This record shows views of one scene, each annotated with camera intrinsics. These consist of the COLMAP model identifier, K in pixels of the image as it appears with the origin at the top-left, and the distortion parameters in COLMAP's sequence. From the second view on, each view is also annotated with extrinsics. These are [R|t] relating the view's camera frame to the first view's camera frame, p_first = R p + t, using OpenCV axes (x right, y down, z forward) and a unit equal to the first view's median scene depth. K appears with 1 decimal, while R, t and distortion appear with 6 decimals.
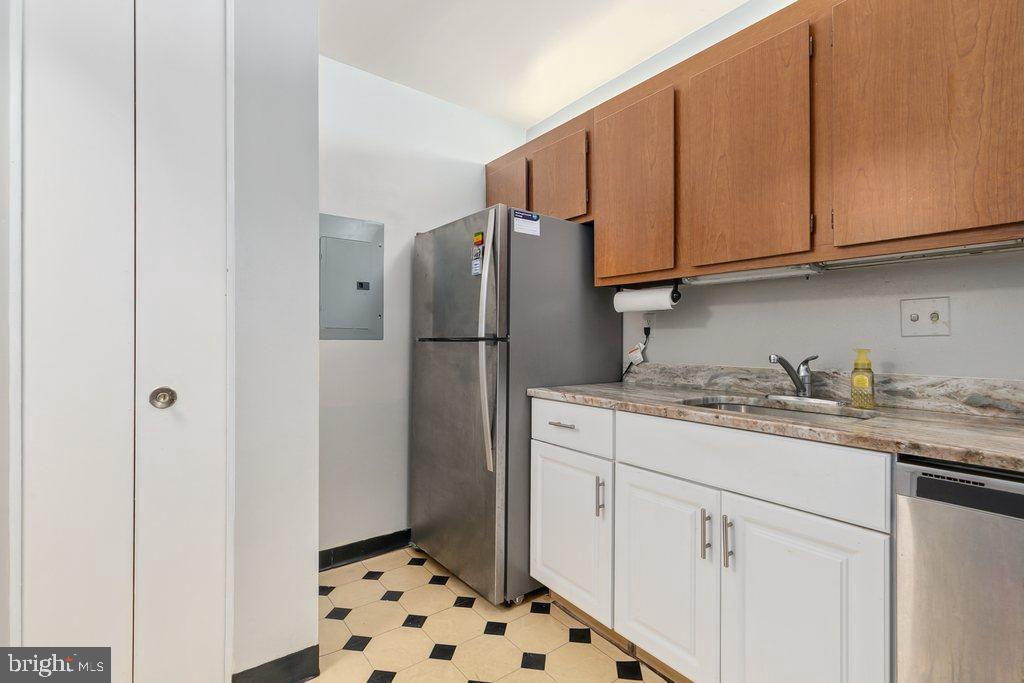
lens RADIAL K [[467.3, 0, 512.5], [0, 467.3, 338.9], [0, 0, 1]] dist [0.008305, -0.000341]
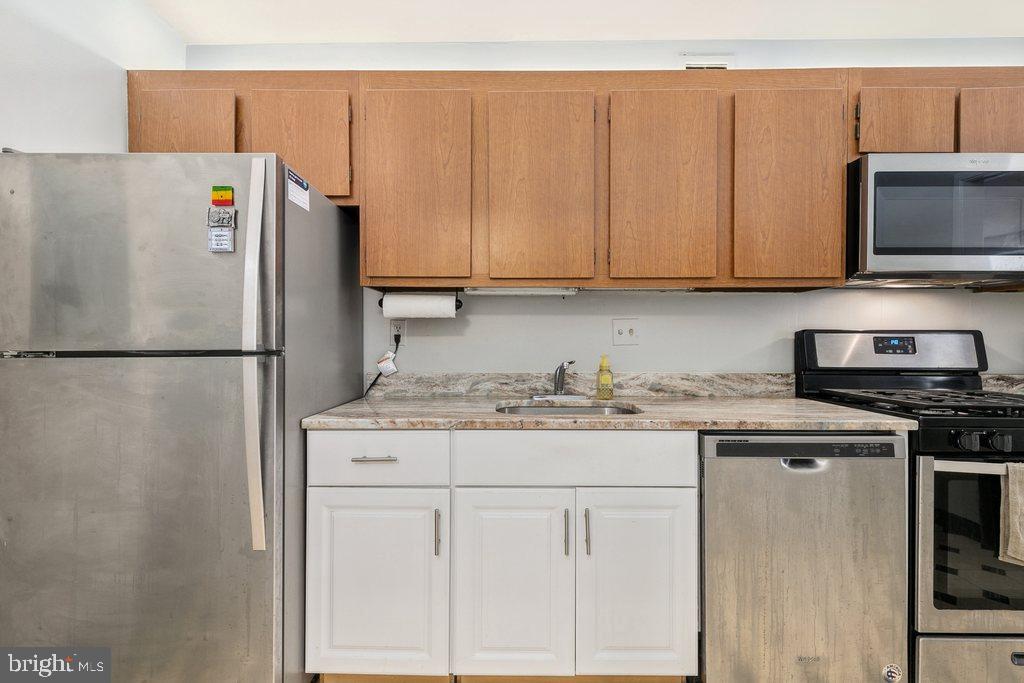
lens RADIAL K [[464.9, 0, 512.0], [0, 464.9, 341.5], [0, 0, 1]] dist [0.007498, -0.001305]
pose [[0.611092, -0.005345, 0.791541, -0.358720], [0.000307, 0.999979, 0.006515, -0.020115], [-0.791559, -0.003738, 0.611081, 0.312633]]
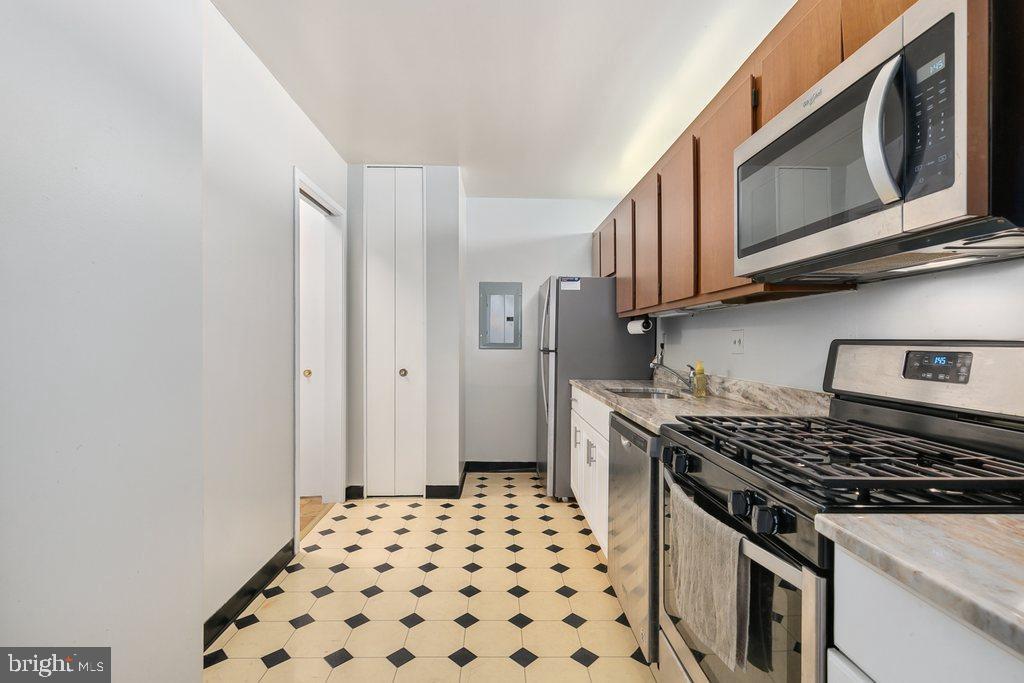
lens RADIAL K [[469.5, 0, 507.5], [0, 469.5, 343.6], [0, 0, 1]] dist [0.006648, -0.000670]
pose [[0.809133, 0.002298, -0.587621, 0.910895], [0.001342, 0.999983, 0.005758, -0.038566], [0.587624, -0.005447, 0.809116, -0.568412]]
